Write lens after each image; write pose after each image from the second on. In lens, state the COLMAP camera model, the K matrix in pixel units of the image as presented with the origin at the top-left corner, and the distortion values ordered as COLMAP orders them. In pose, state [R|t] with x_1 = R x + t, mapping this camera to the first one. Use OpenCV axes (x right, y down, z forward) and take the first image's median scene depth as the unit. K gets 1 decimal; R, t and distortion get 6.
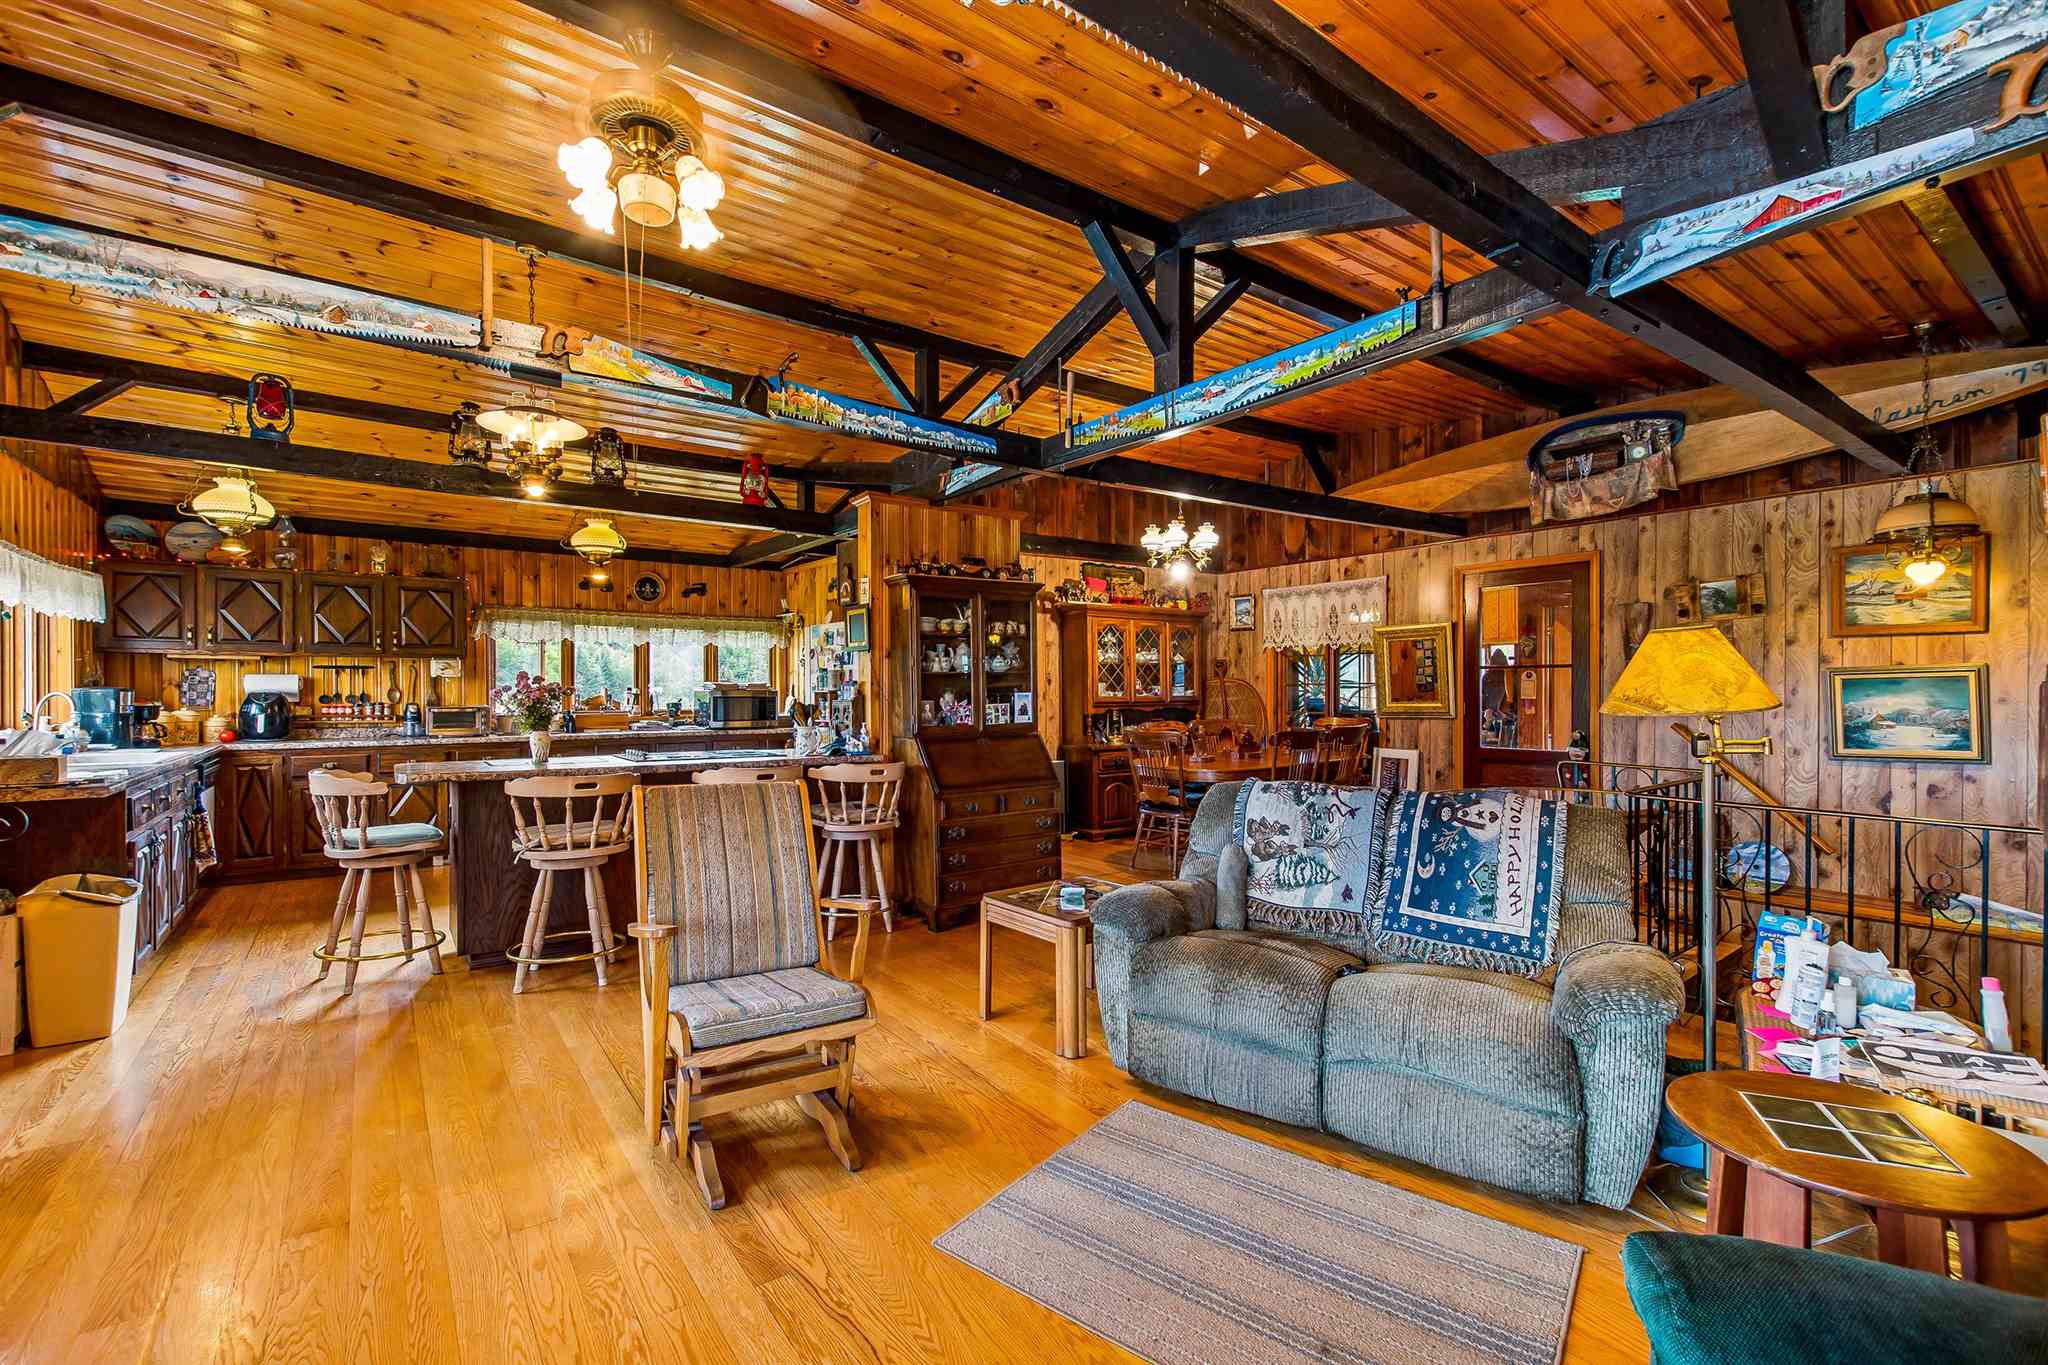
lens RADIAL K [[886.0, 0, 1023.4], [0, 886.0, 687.0], [0, 0, 1]] dist [0.002343, -0.000532]
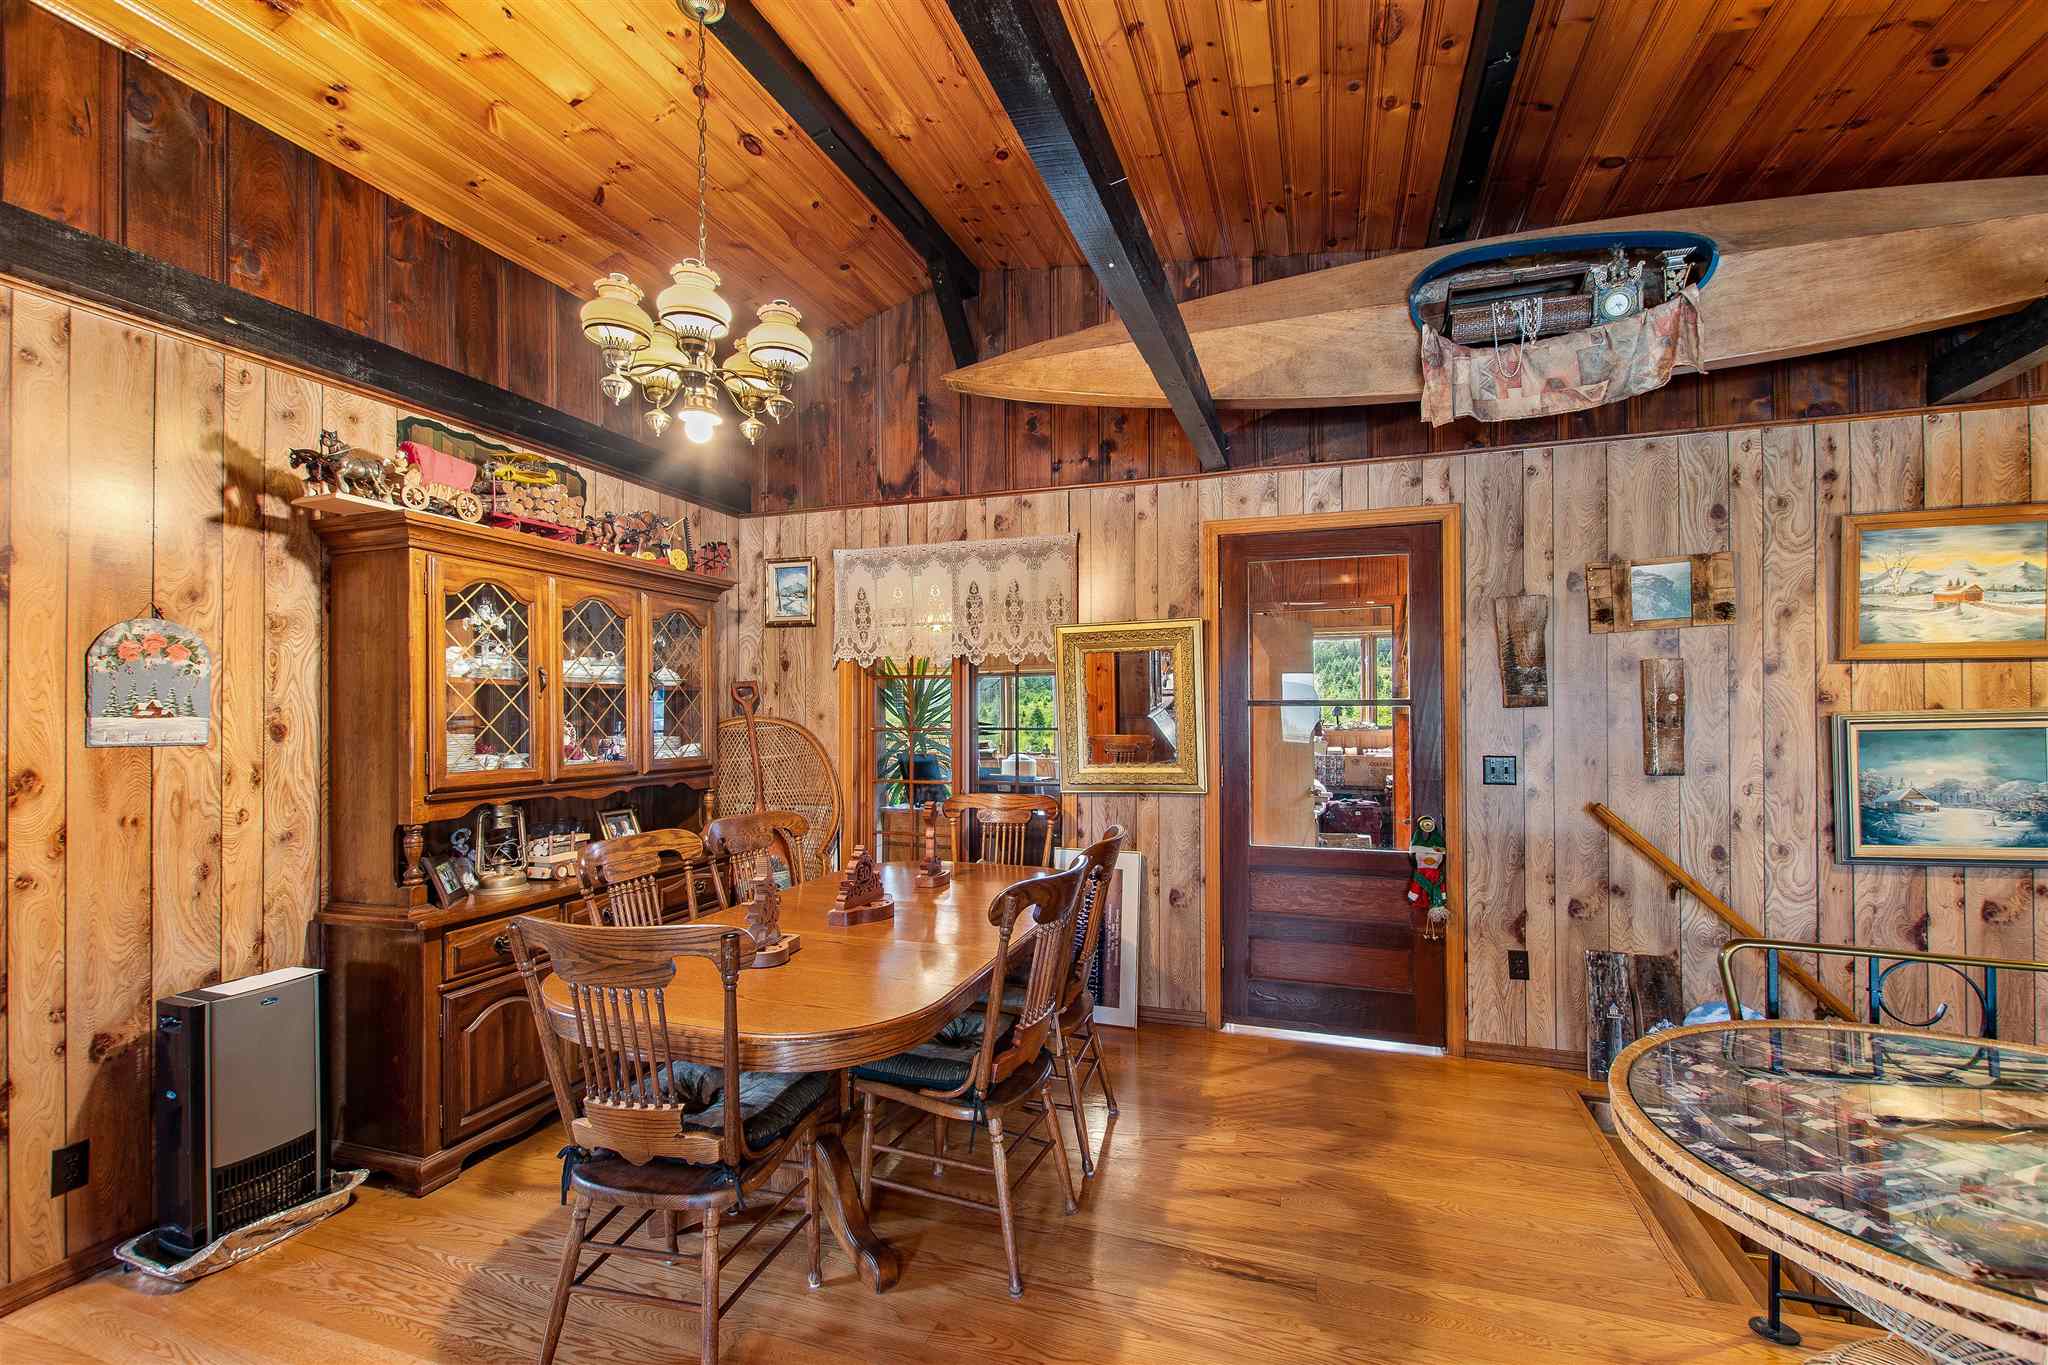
lens RADIAL K [[885.9, 0, 1024.5], [0, 885.9, 705.6], [0, 0, 1]] dist [0.001898, 0.000087]
pose [[0.824085, 0.006096, 0.566434, 0.095198], [-0.000747, 0.999953, -0.009674, -0.017505], [-0.566466, 0.007549, 0.824050, 0.726452]]
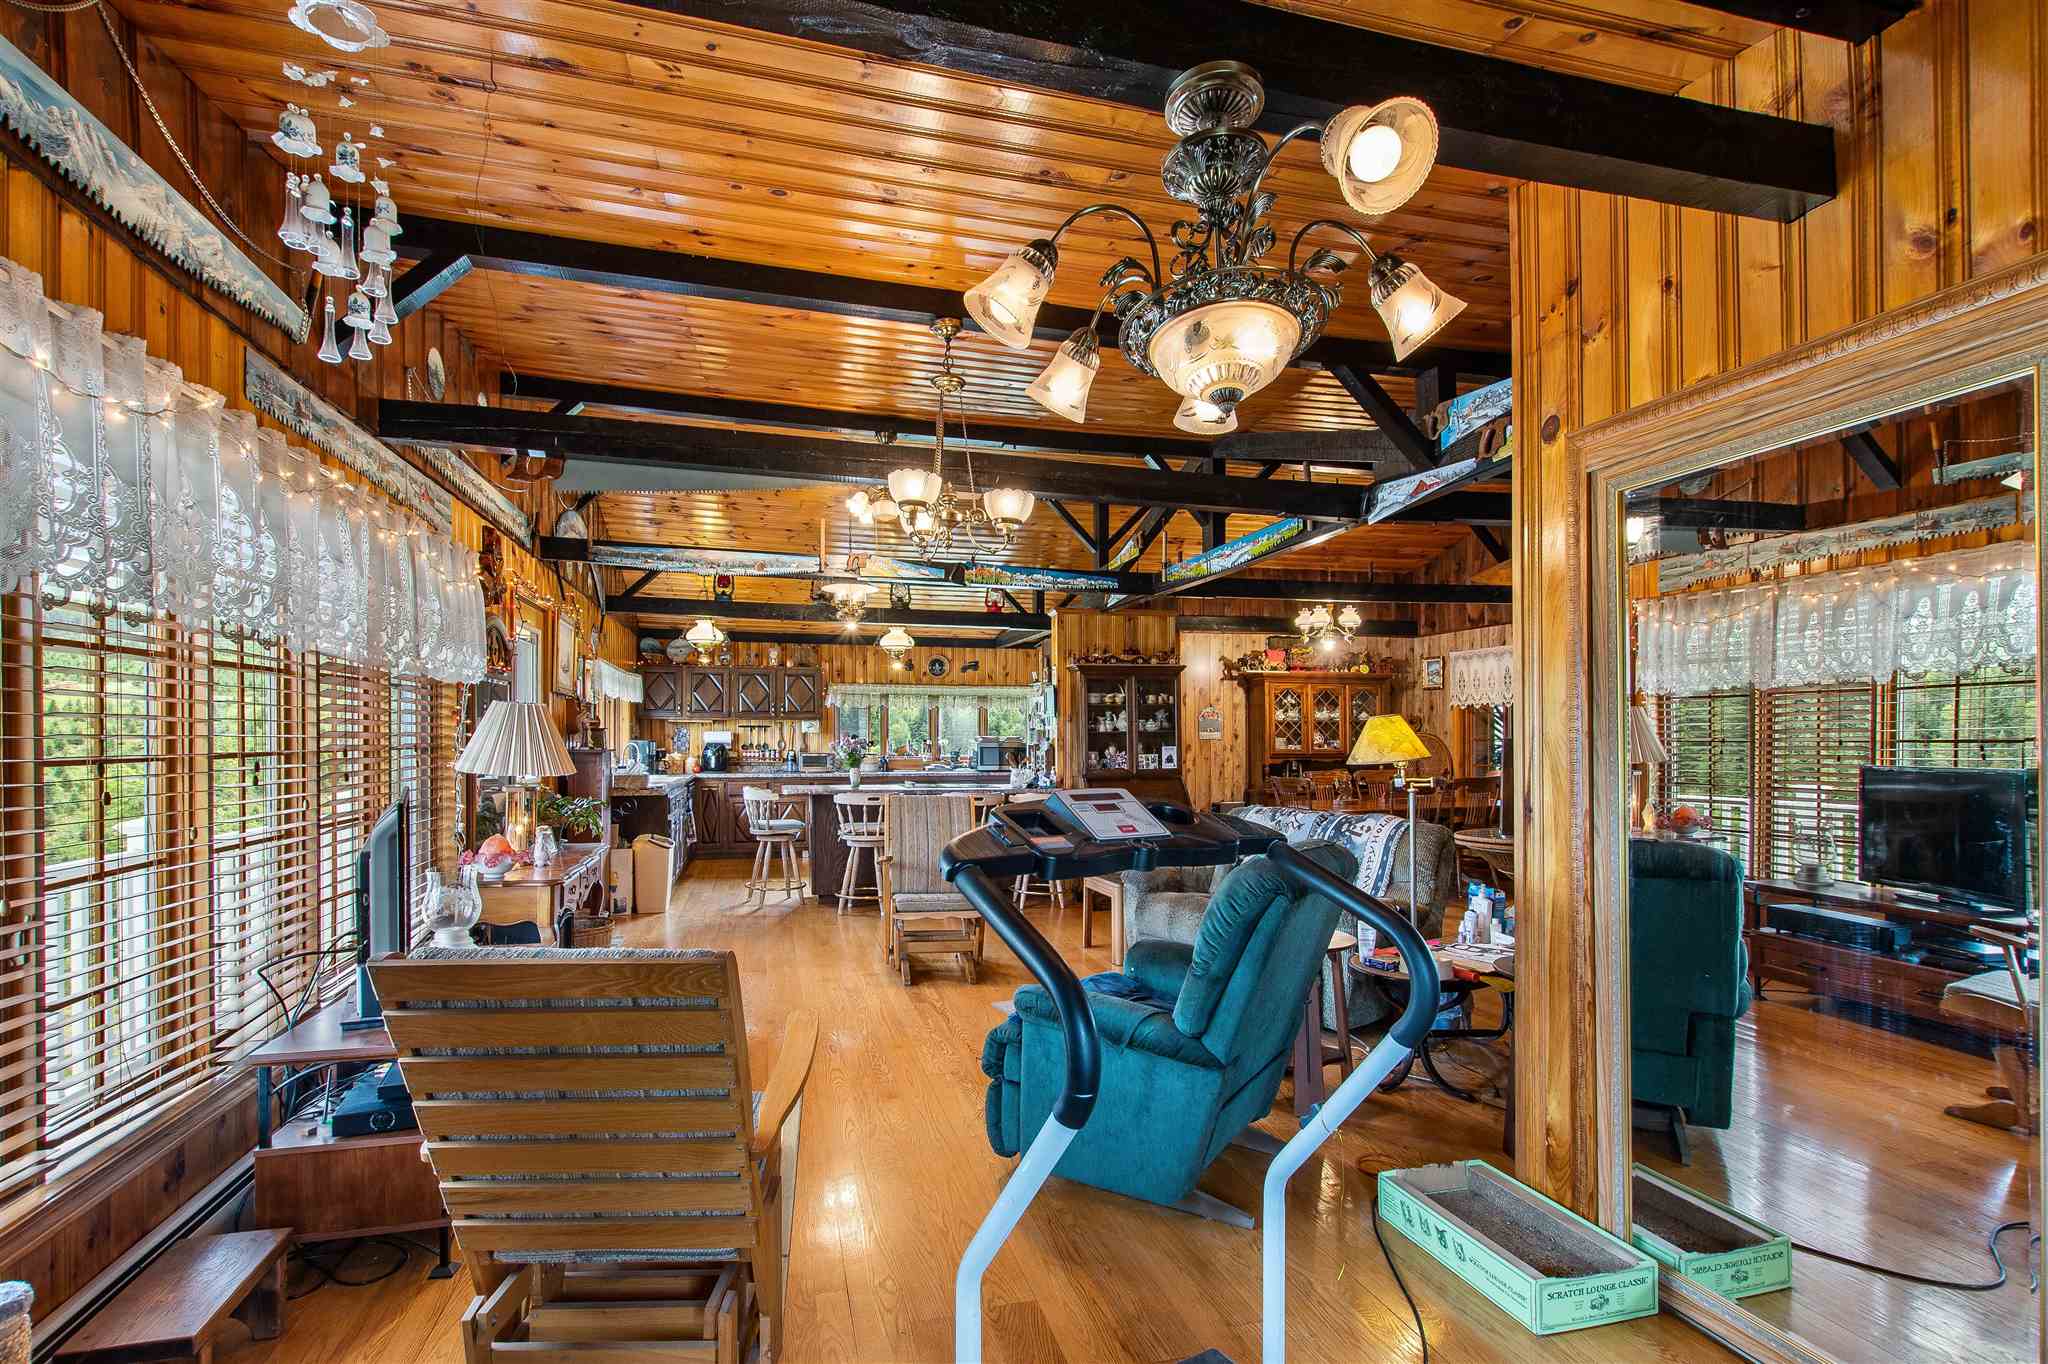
lens RADIAL K [[926.1, 0, 998.7], [0, 926.1, 730.7], [0, 0, 1]] dist [-0.000951, -0.000144]
pose [[0.926556, 0.000619, -0.376157, 0.267540], [-0.002697, 0.999984, -0.004995, -0.009111], [0.376148, 0.005643, 0.926542, -0.380642]]
